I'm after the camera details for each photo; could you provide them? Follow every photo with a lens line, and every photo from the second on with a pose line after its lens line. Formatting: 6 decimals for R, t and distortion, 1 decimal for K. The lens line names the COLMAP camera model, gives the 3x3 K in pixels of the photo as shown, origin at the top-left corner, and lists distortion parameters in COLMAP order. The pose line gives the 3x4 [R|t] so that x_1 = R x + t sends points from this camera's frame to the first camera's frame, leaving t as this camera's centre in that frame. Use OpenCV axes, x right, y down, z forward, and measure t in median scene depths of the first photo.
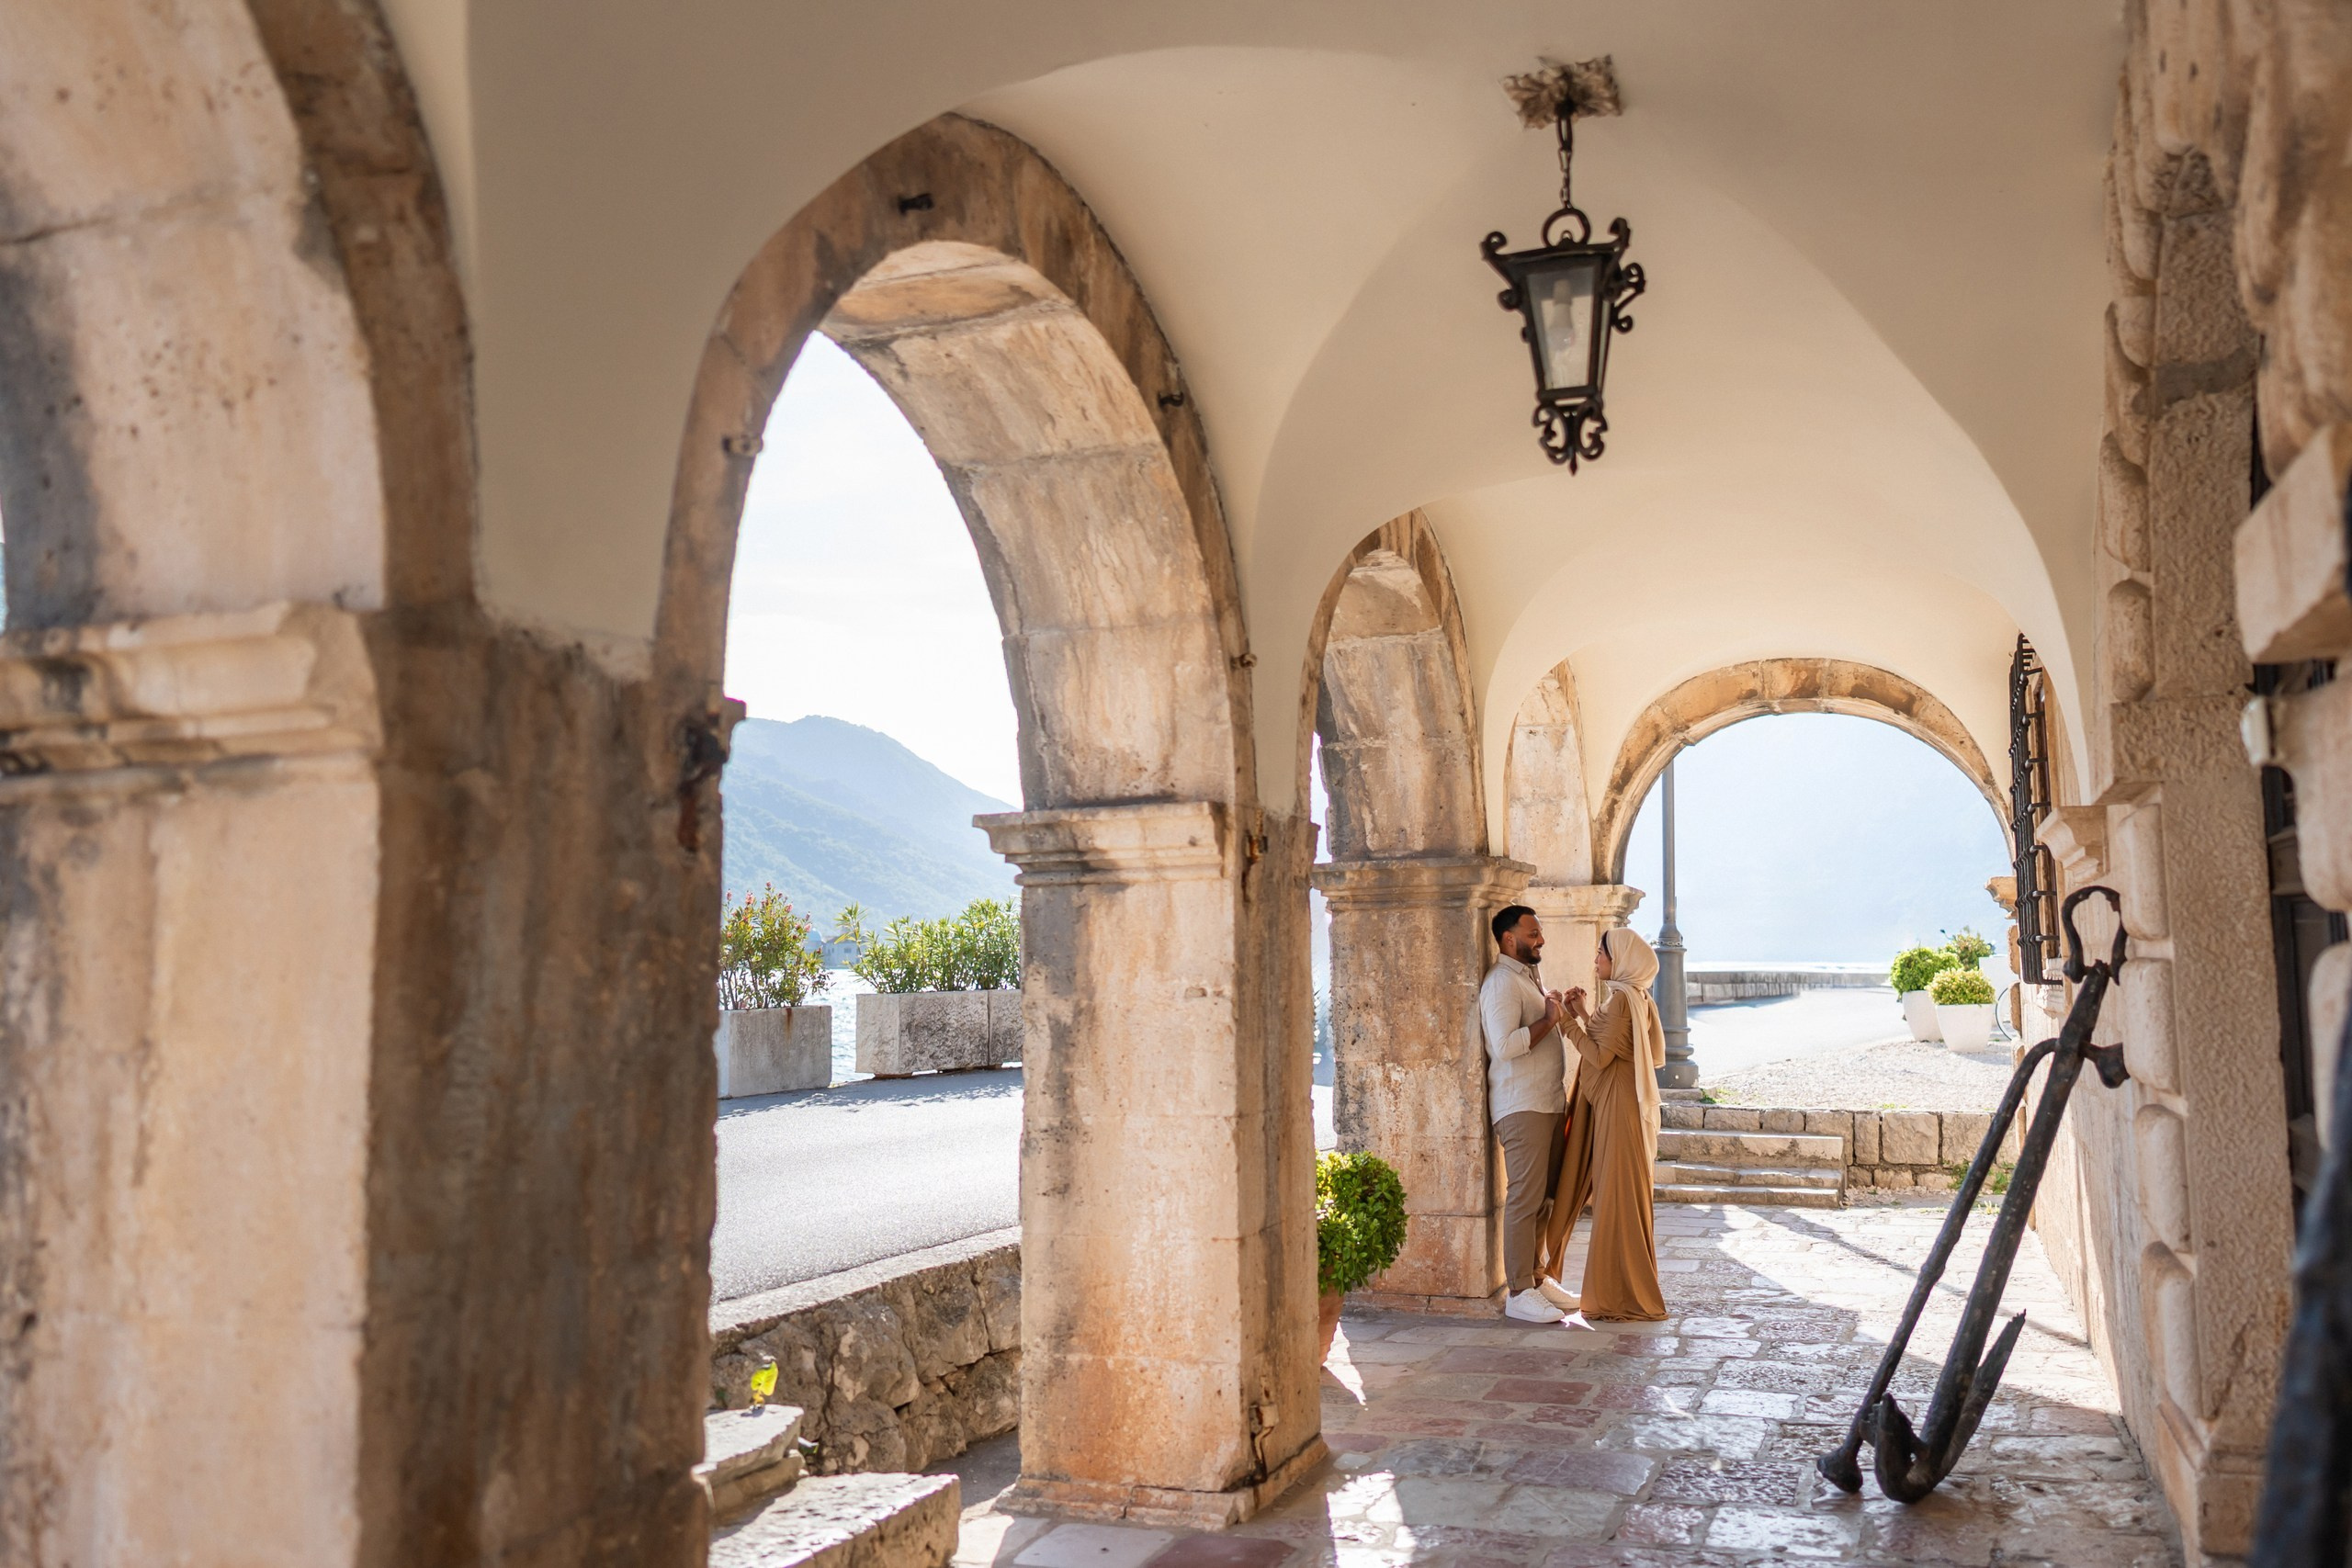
lens RADIAL K [[1724.2, 0, 1331.6], [0, 1724.2, 793.0], [0, 0, 1]] dist [-0.004223, 0.000318]
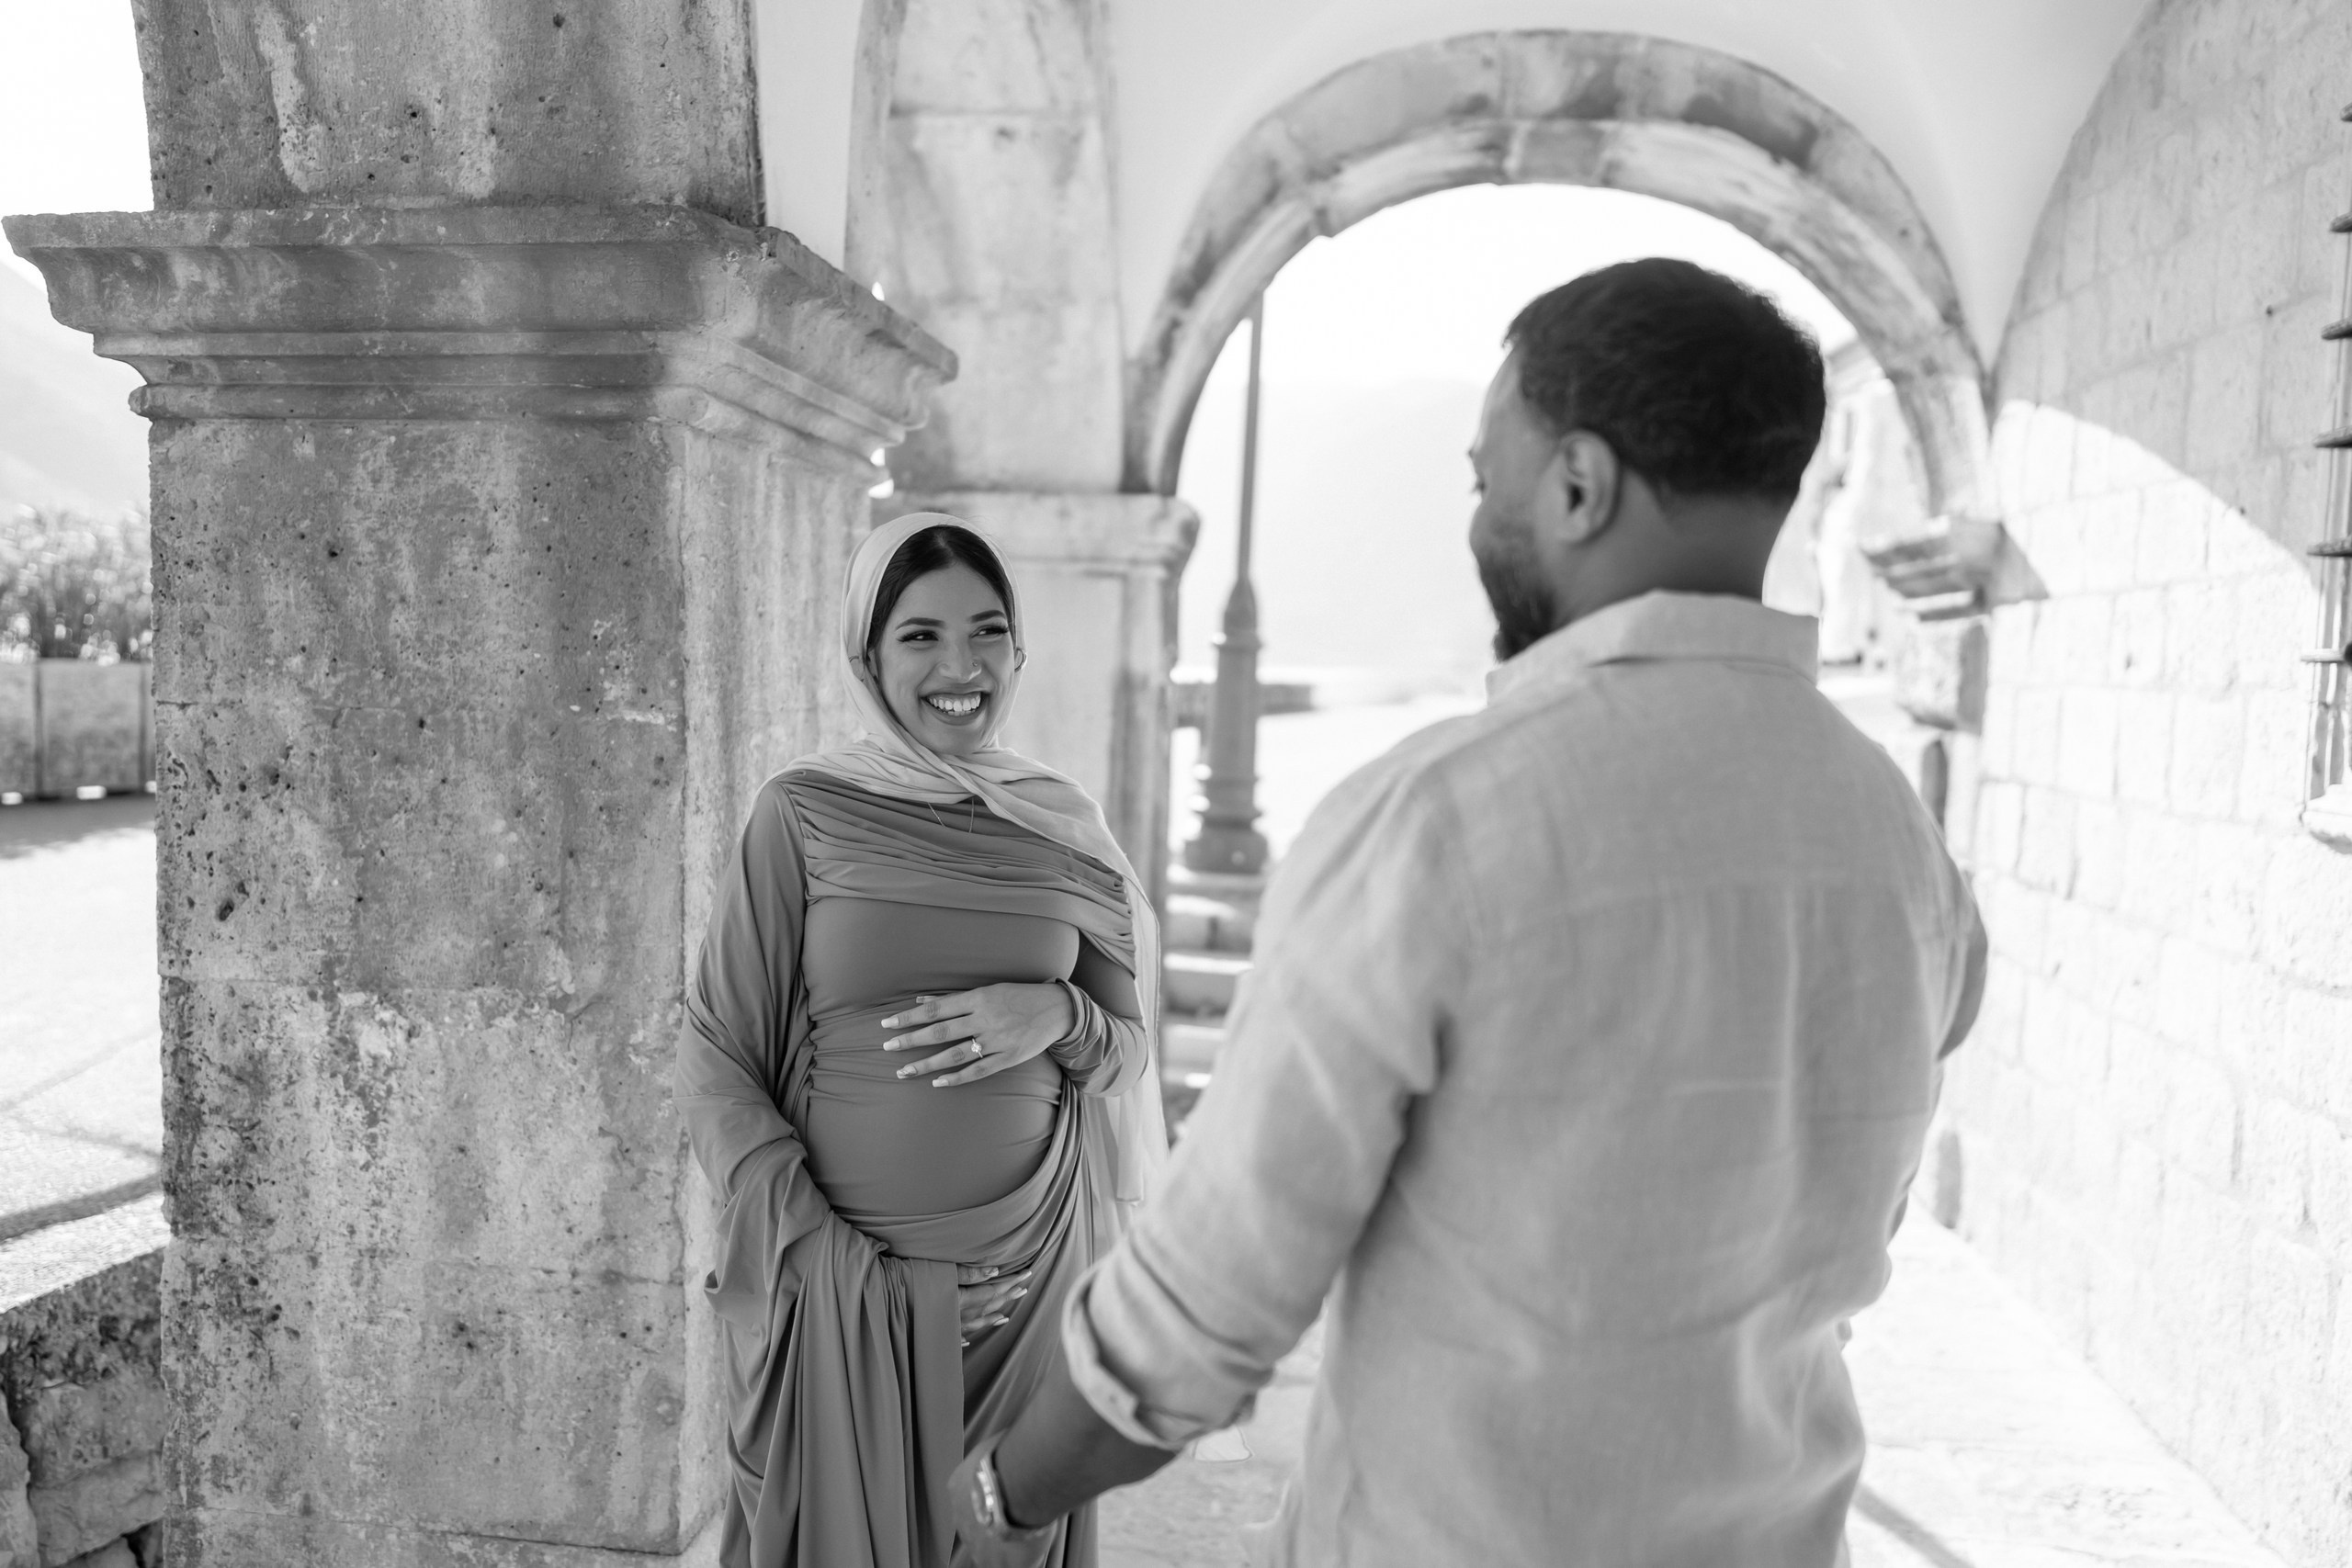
lens RADIAL K [[1724.2, 0, 1181.2], [0, 1724.2, 784.5], [0, 0, 1]] dist [-0.004223, 0.000318]
pose [[0.980777, 0.030428, 0.192743, 0.165763], [-0.062812, 0.984423, 0.164212, 0.109895], [-0.184744, -0.173163, 0.967411, 1.101353]]
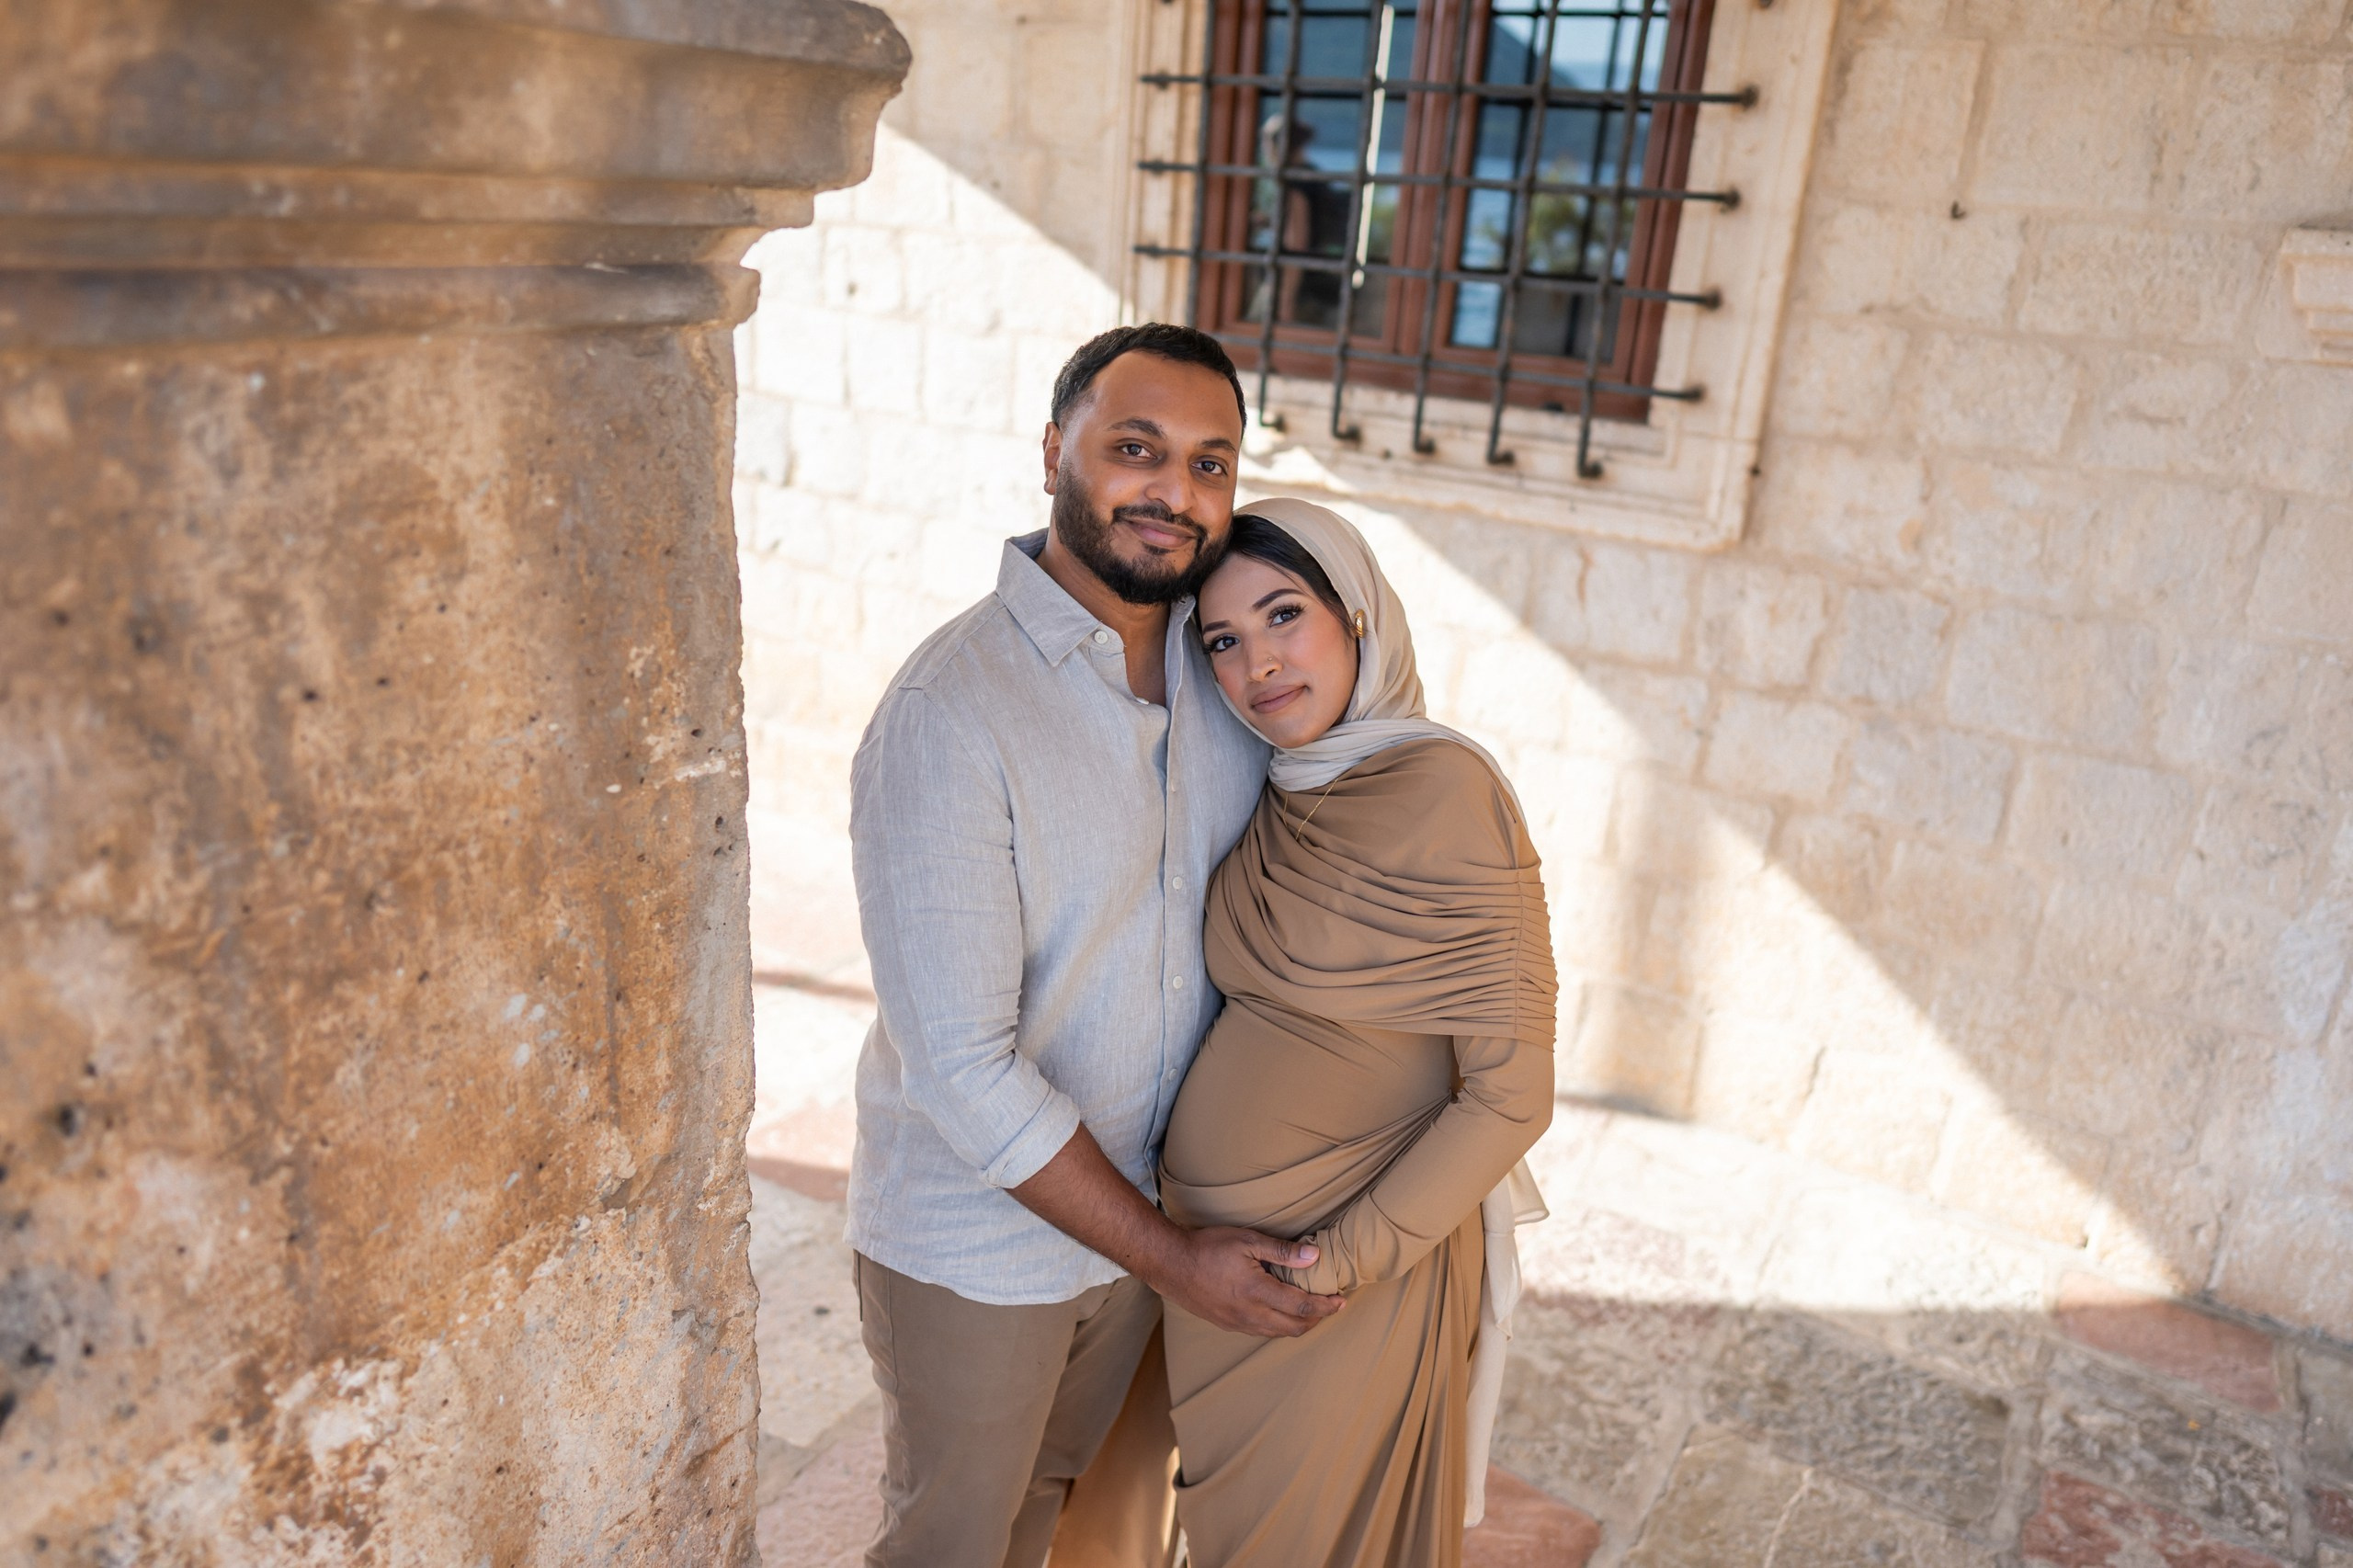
lens RADIAL K [[1617.5, 0, 1171.4], [0, 1617.5, 785.6], [0, 0, 1]] dist [-0.002242, 0.003007]
pose [[0.219378, -0.312245, 0.924325, -0.099137], [-0.175996, 0.919196, 0.352283, 0.067844], [-0.959635, -0.239960, 0.146697, 1.404451]]
